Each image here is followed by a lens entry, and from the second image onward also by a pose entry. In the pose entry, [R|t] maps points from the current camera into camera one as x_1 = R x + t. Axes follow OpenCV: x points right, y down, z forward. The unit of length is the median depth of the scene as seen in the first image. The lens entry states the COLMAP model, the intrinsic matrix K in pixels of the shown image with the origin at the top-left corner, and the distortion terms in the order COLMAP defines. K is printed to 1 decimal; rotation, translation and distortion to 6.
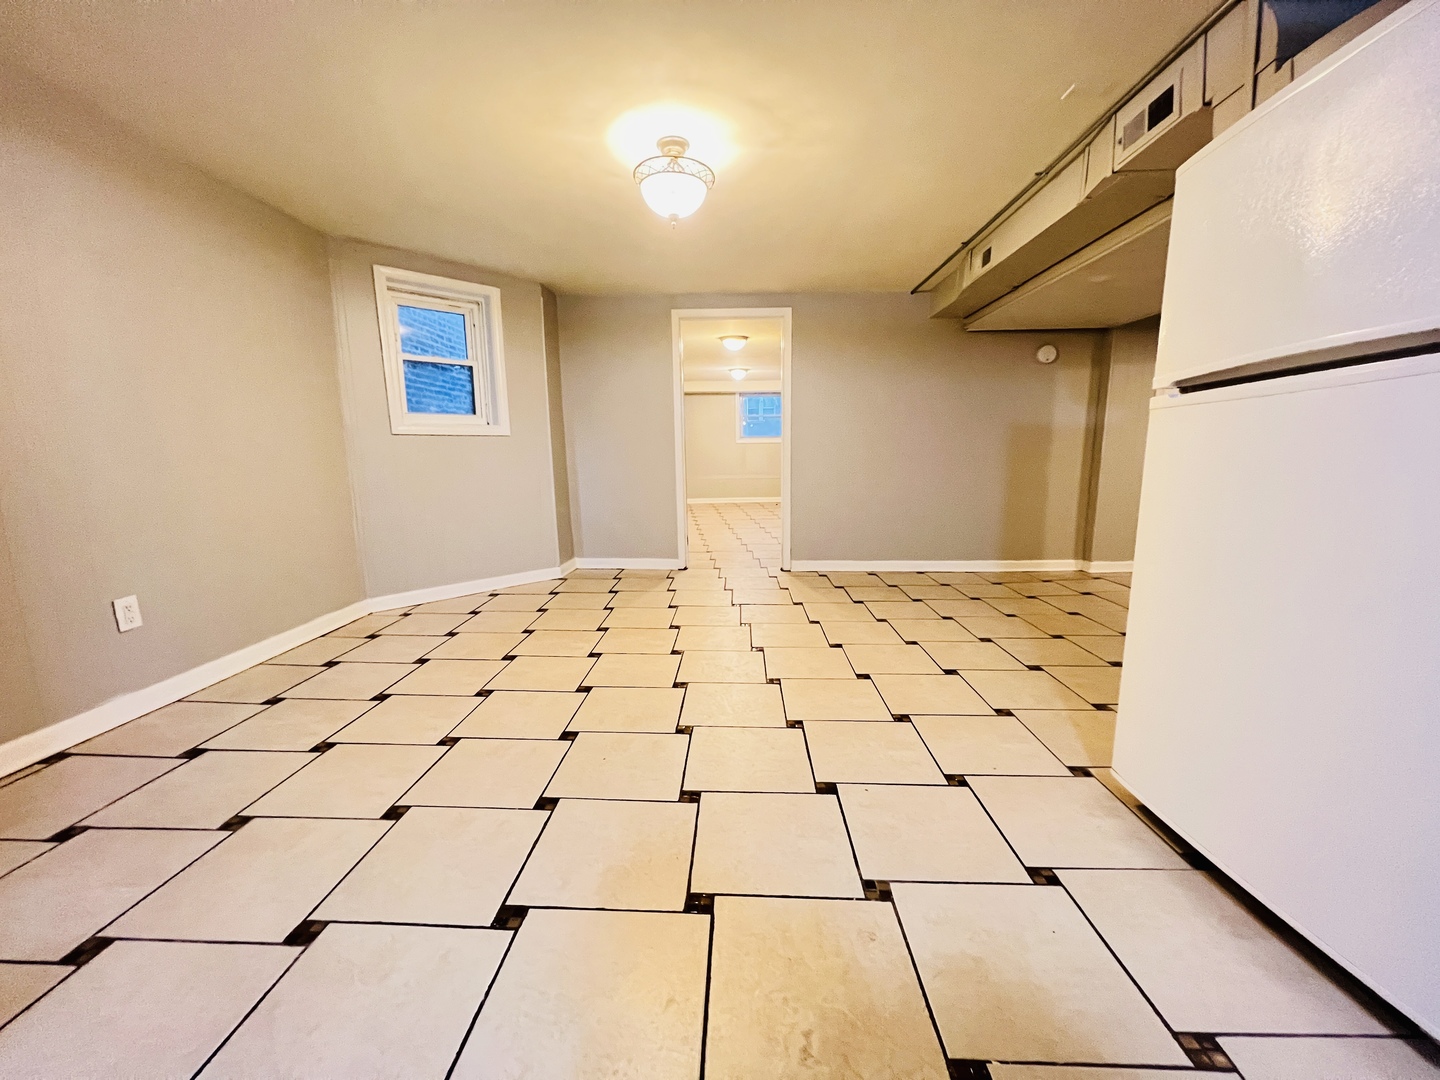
lens RADIAL K [[573.0, 0, 720.2], [0, 573.0, 542.4], [0, 0, 1]] dist [-0.000306, -0.000142]
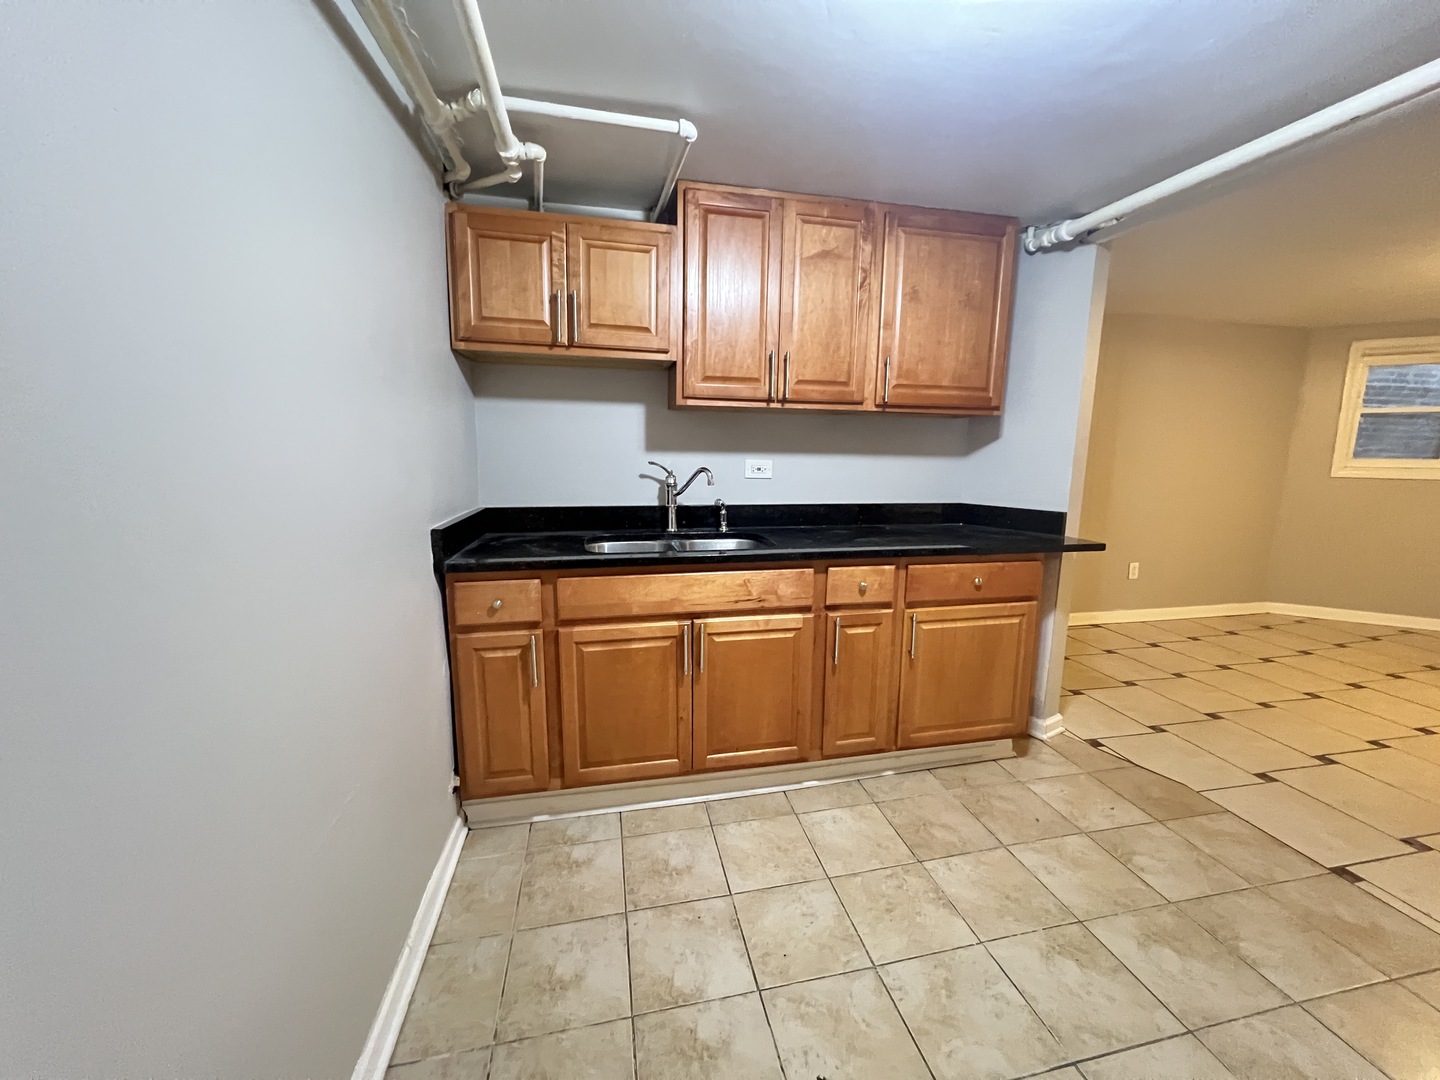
lens RADIAL K [[573.0, 0, 720.2], [0, 573.0, 542.4], [0, 0, 1]] dist [-0.000306, -0.000142]
pose [[0.241723, 0.165505, -0.956127, 0.286569], [-0.166771, 0.977771, 0.127089, 0.008064], [0.955907, 0.128734, 0.263951, -0.516451]]
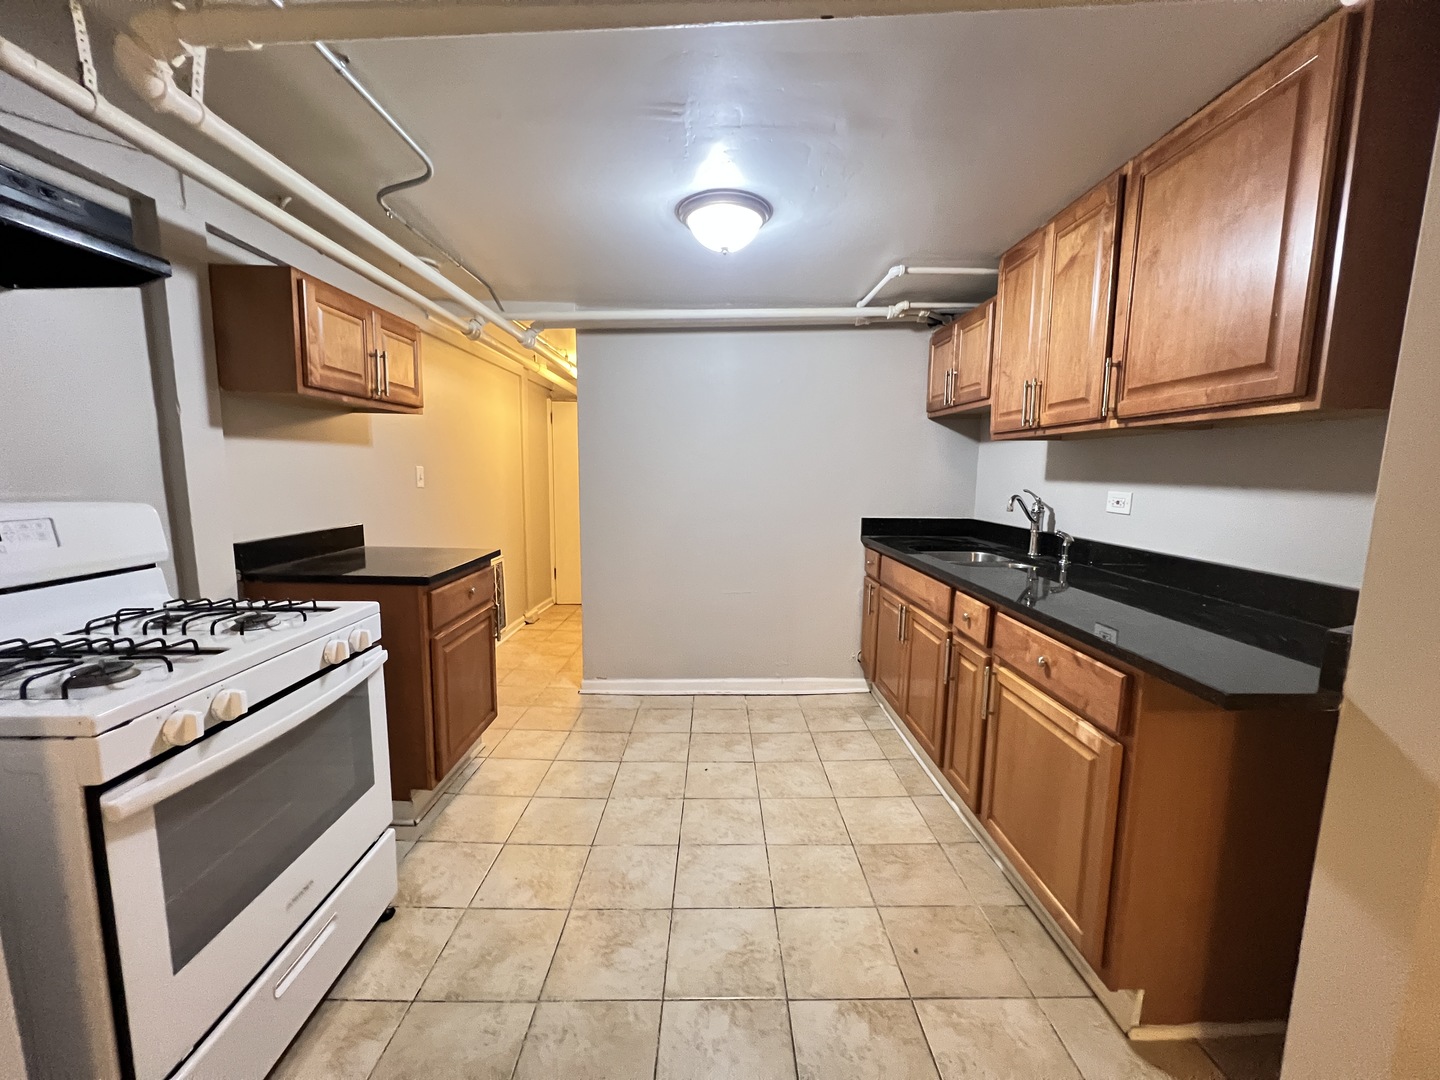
lens RADIAL K [[573.7, 0, 722.1], [0, 573.7, 541.1], [0, 0, 1]] dist [-0.000478, 0.000513]
pose [[-0.998885, 0.006098, -0.046823, 0.058342], [-0.007173, 0.960517, 0.278127, -0.116431], [0.046670, 0.278153, -0.959402, 0.230453]]
